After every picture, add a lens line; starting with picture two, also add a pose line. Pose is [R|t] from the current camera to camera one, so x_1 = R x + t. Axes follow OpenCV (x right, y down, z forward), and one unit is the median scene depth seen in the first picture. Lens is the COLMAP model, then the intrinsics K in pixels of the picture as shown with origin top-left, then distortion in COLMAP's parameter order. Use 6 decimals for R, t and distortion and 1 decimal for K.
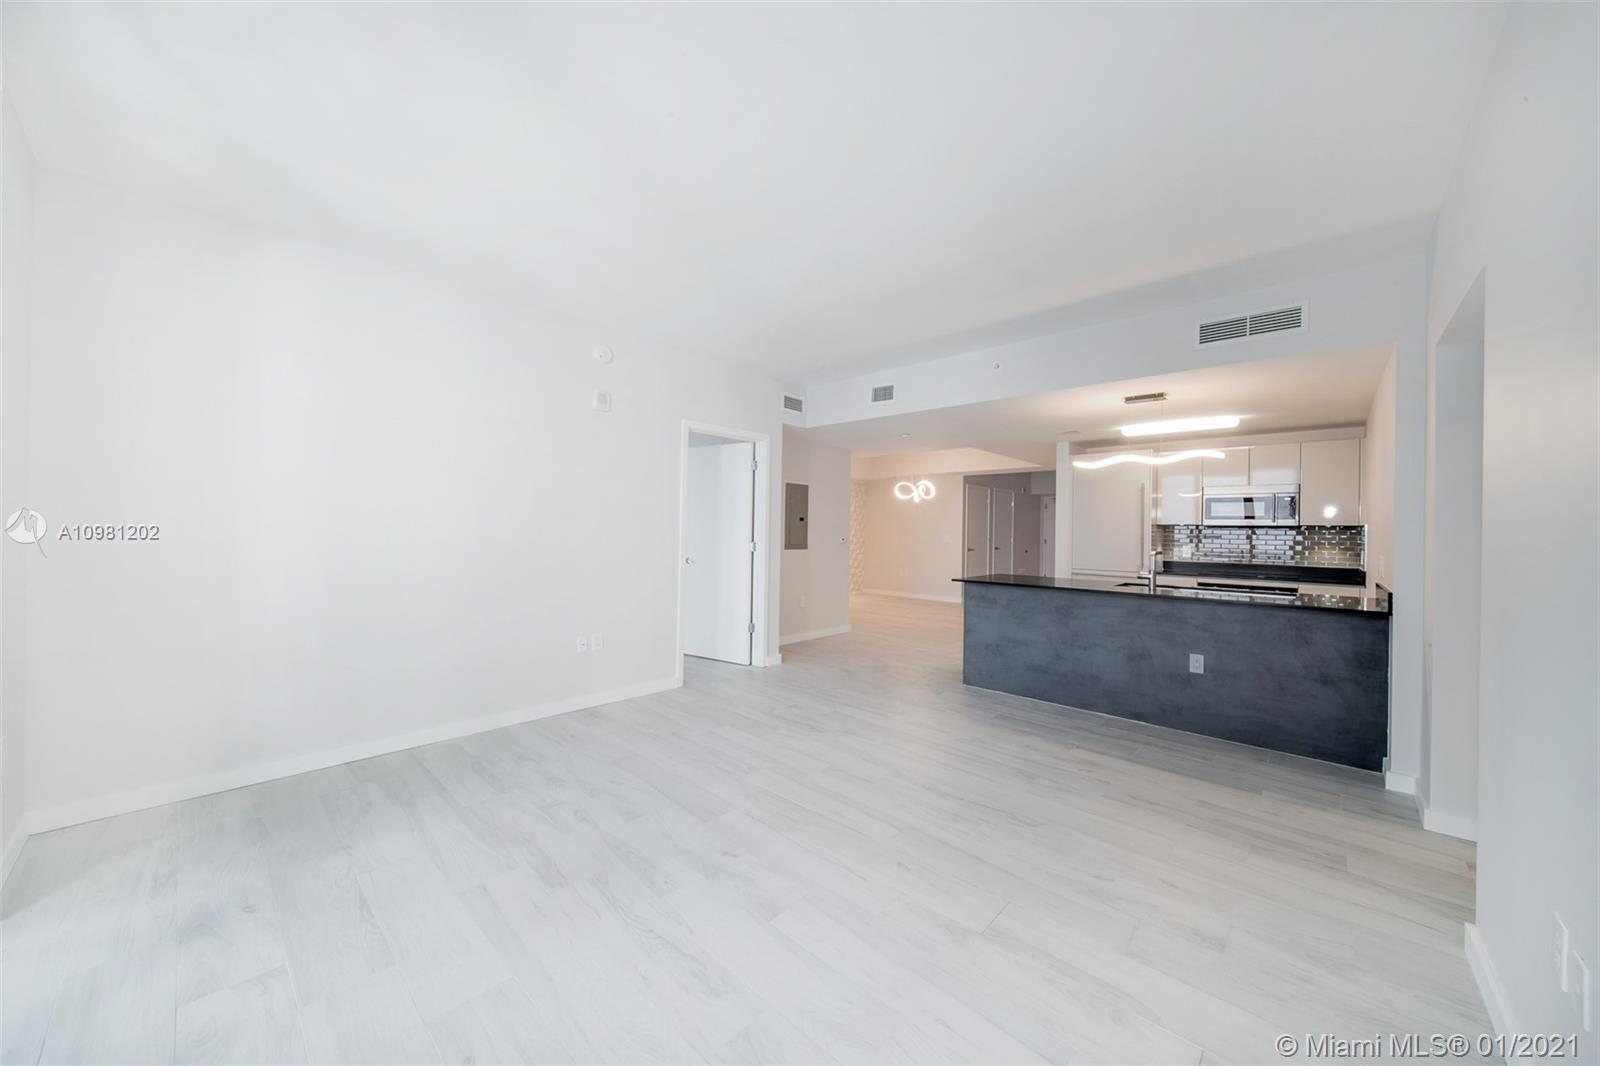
lens RADIAL K [[556.7, 0, 804.7], [0, 556.7, 528.8], [0, 0, 1]] dist [0.000662, -0.000078]
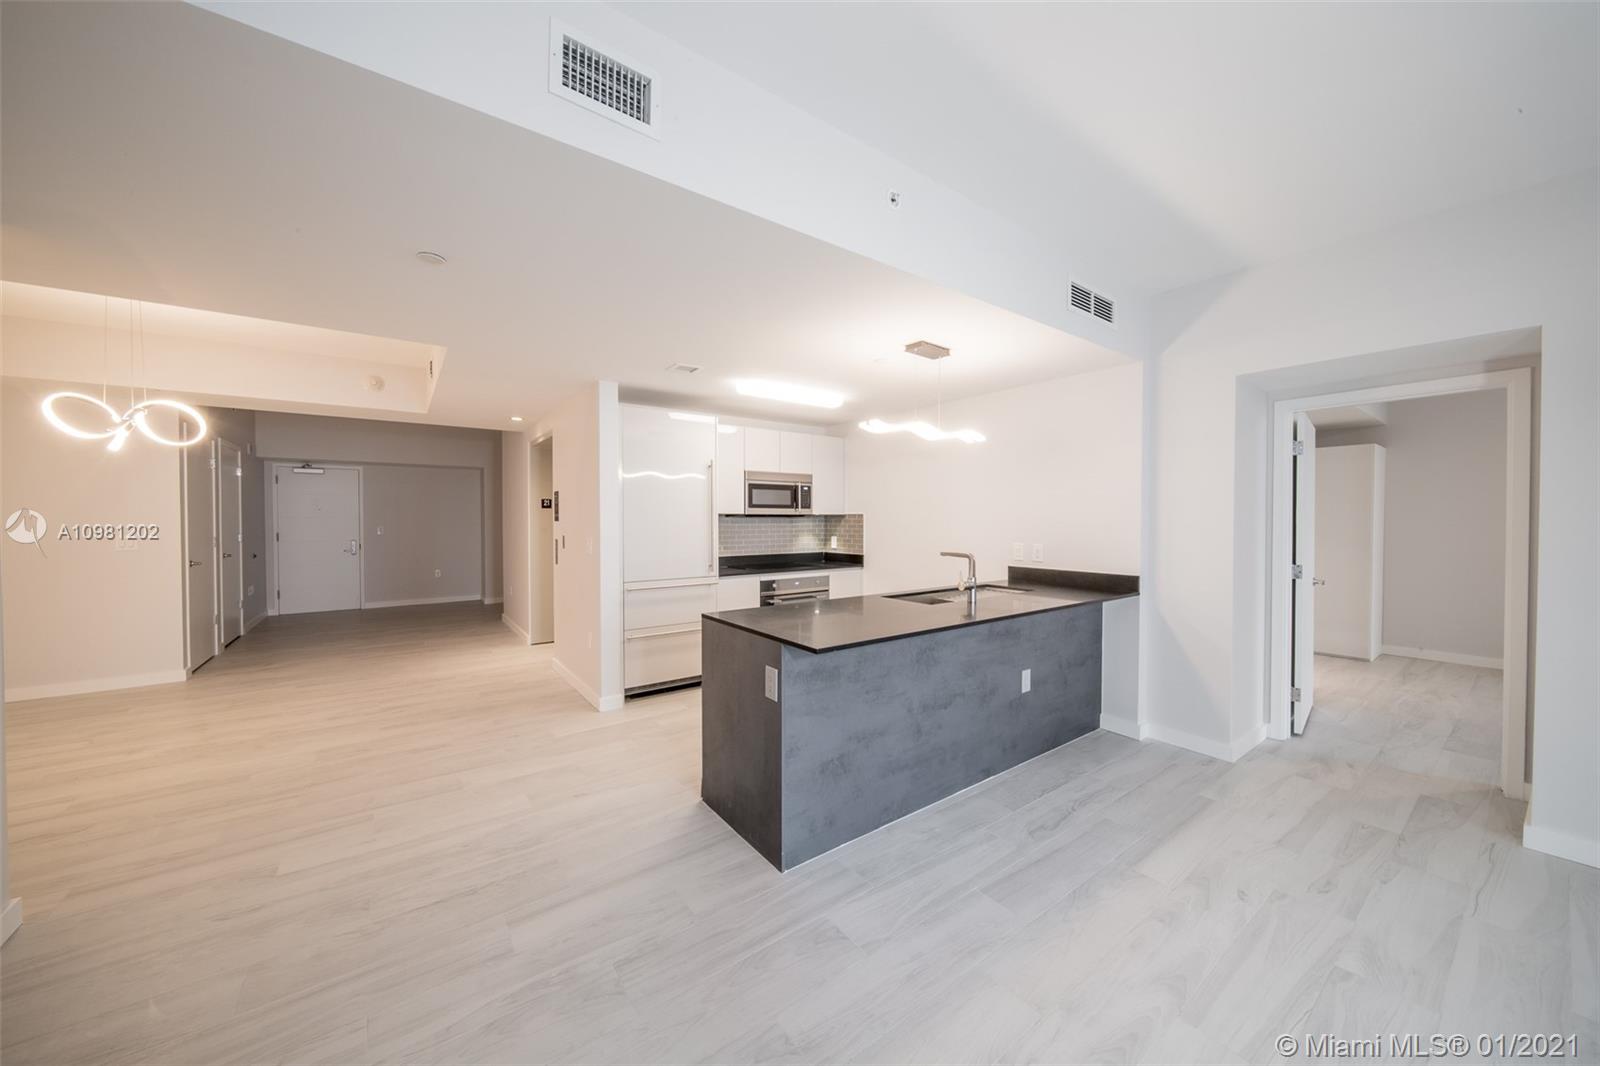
lens RADIAL K [[556.7, 0, 804.7], [0, 556.7, 528.8], [0, 0, 1]] dist [0.000662, -0.000078]
pose [[0.190493, -0.034115, 0.981096, -0.172737], [0.001011, 0.999402, 0.034555, -0.019079], [-0.981688, -0.005591, 0.190414, 1.051487]]
